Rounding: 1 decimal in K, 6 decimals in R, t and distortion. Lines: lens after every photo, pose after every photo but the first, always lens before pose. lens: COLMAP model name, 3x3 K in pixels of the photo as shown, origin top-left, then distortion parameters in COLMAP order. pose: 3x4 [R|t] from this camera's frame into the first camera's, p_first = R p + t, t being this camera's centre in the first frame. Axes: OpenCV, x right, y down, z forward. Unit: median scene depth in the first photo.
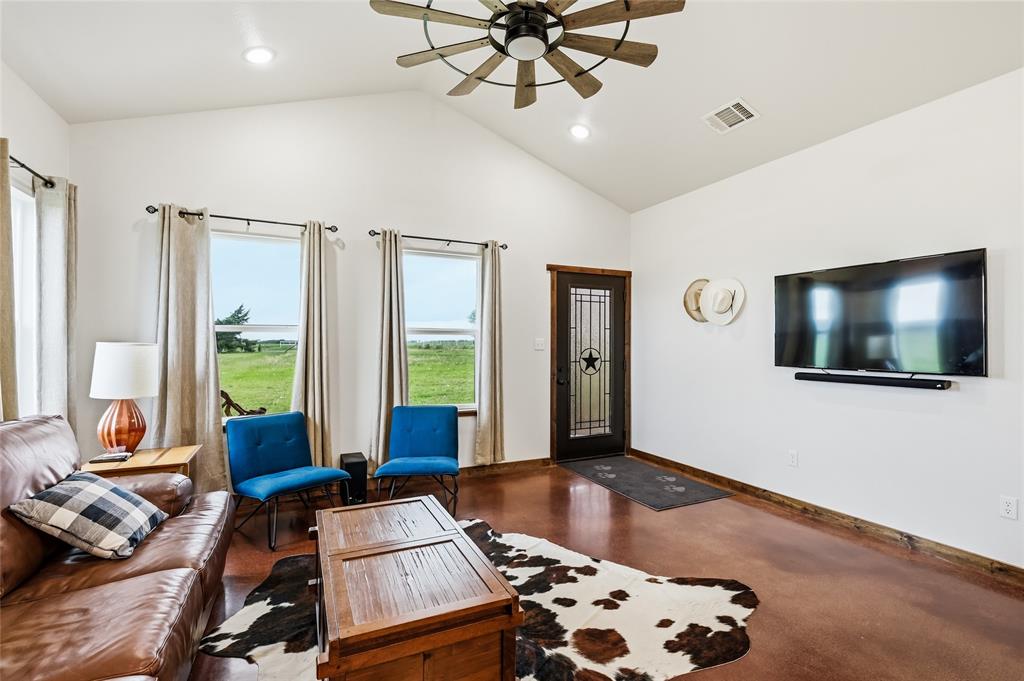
lens RADIAL K [[460.2, 0, 525.7], [0, 460.2, 339.3], [0, 0, 1]] dist [-0.007372, 0.000548]
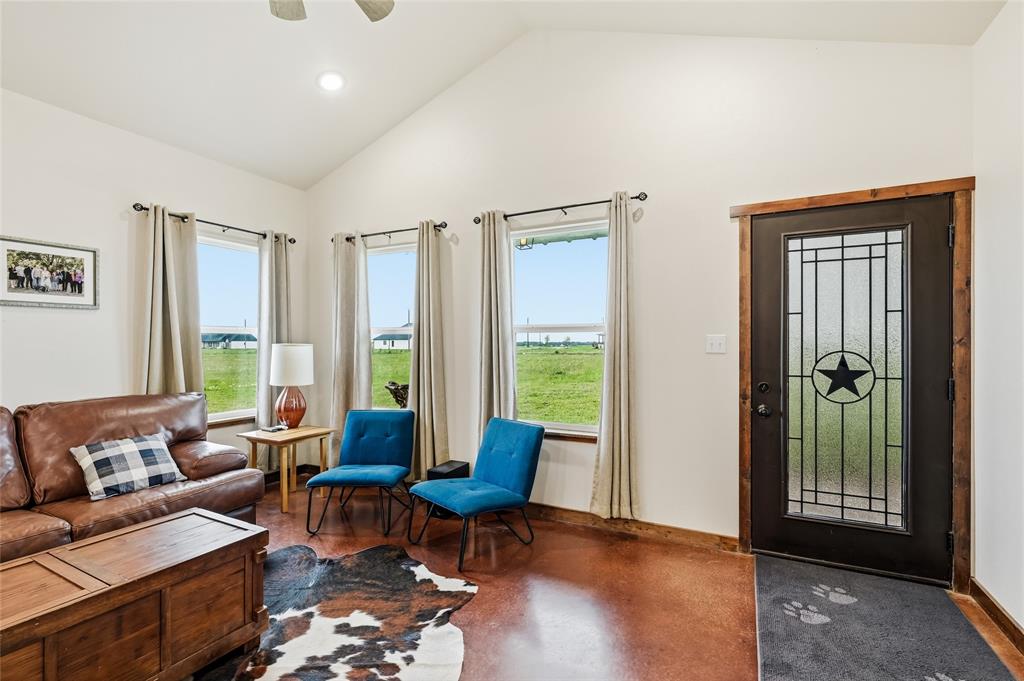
lens RADIAL K [[460.2, 0, 518.2], [0, 460.2, 344.3], [0, 0, 1]] dist [-0.007372, 0.000548]
pose [[0.596404, -0.002320, -0.802681, 0.340248], [0.010961, 0.999926, 0.005254, 0.004956], [0.802610, -0.011932, 0.596385, 0.415273]]
